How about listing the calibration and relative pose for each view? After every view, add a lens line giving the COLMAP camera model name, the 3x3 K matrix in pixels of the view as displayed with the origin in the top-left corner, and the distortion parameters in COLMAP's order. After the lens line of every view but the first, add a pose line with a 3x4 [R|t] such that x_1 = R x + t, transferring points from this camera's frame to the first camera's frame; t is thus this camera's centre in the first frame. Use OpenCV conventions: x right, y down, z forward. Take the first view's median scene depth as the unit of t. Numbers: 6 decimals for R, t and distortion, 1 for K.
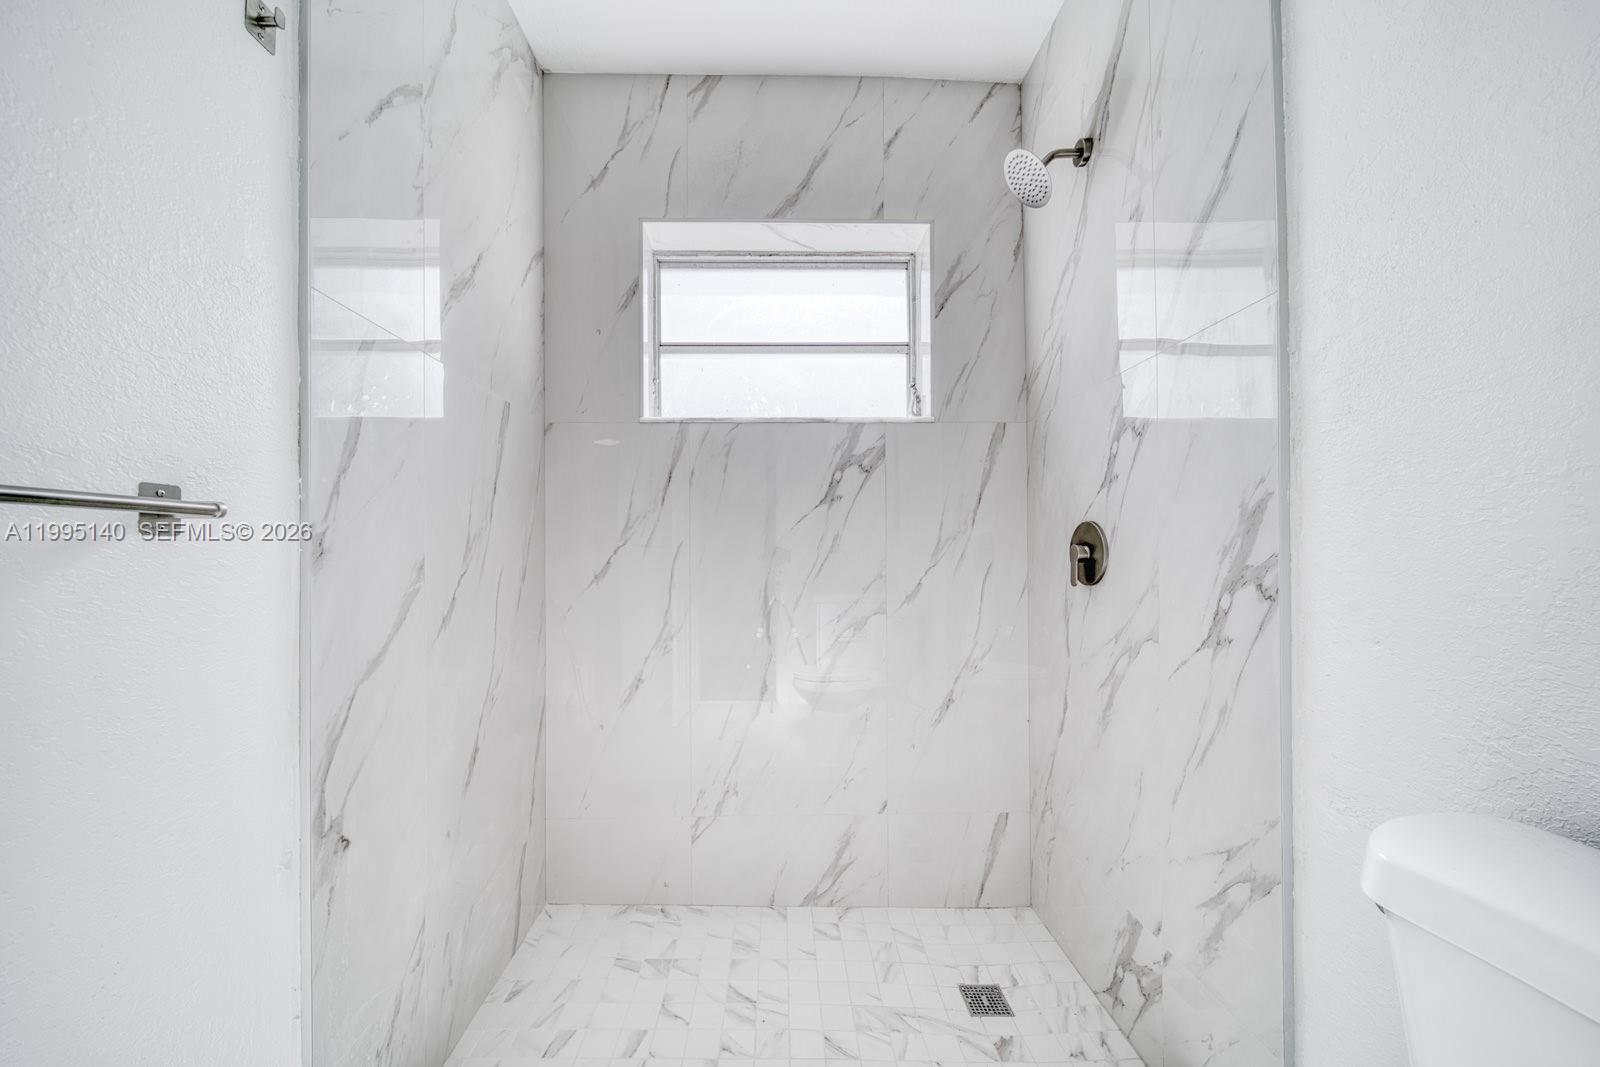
lens RADIAL K [[573.0, 0, 773.1], [0, 573.0, 551.8], [0, 0, 1]] dist [-0.000603, -0.000245]
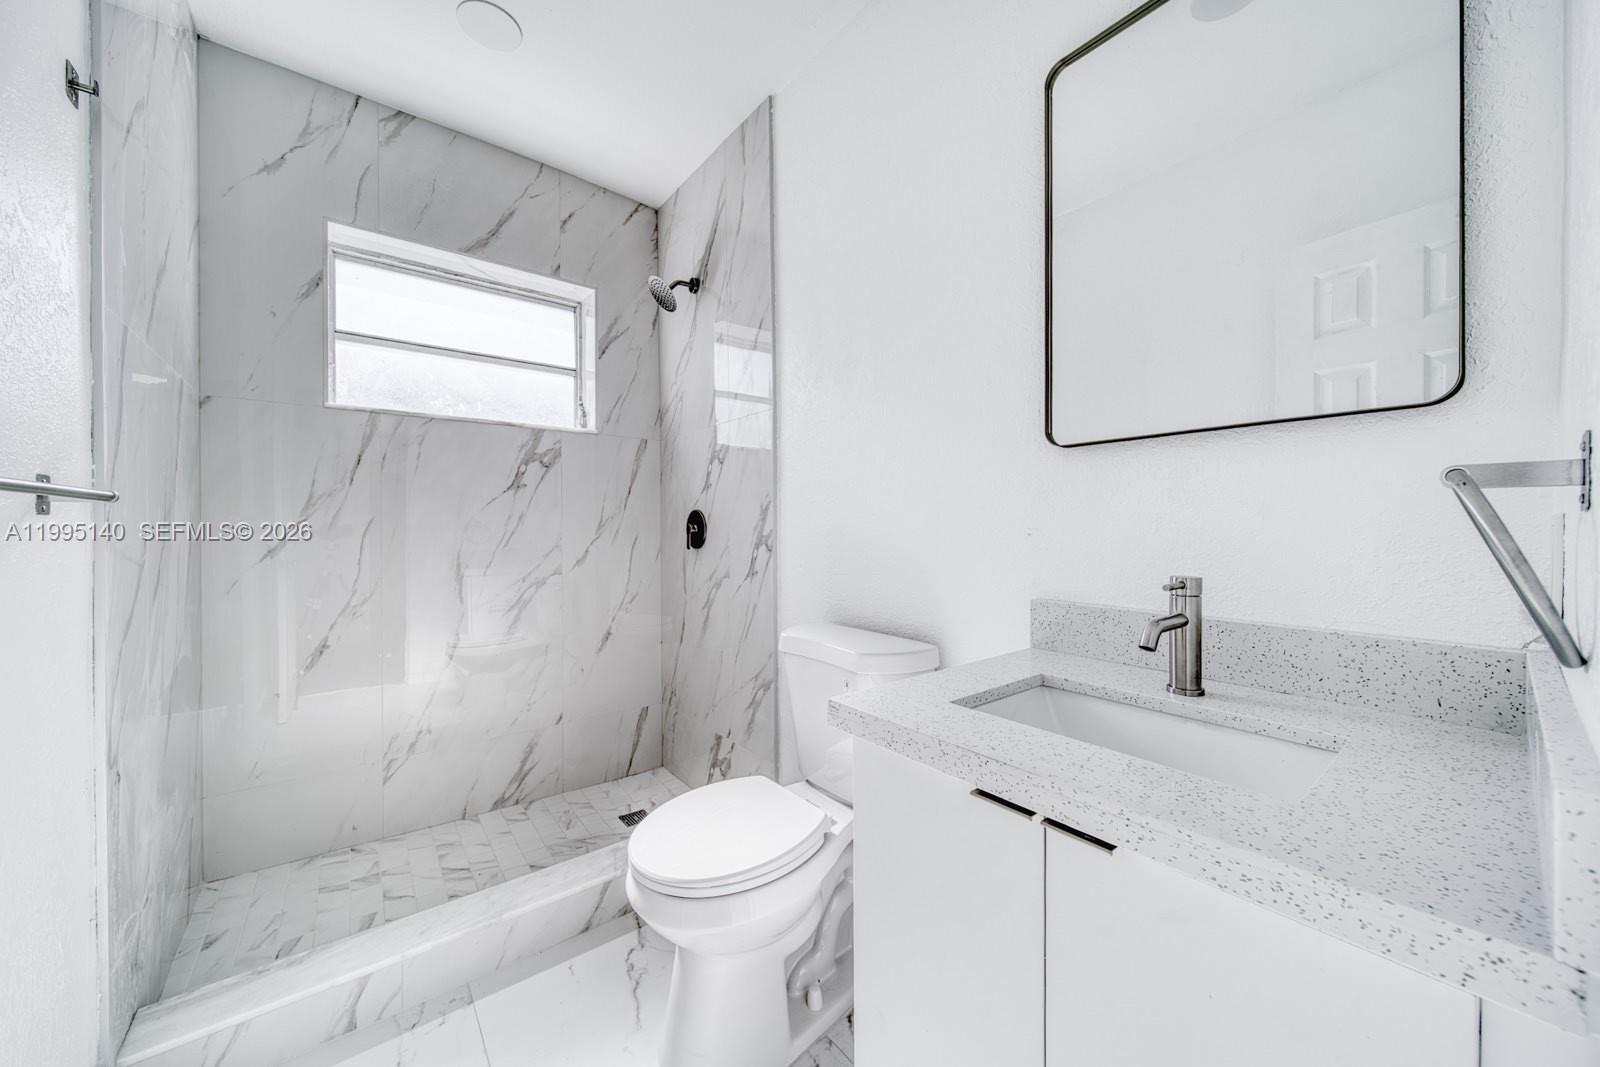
lens RADIAL K [[573.0, 0, 802.3], [0, 573.0, 532.5], [0, 0, 1]] dist [-0.000603, -0.000245]
pose [[0.782225, -0.001128, 0.622995, -0.200330], [-0.003603, 0.999973, 0.006334, 0.000165], [-0.622986, -0.007199, 0.782200, -0.402960]]
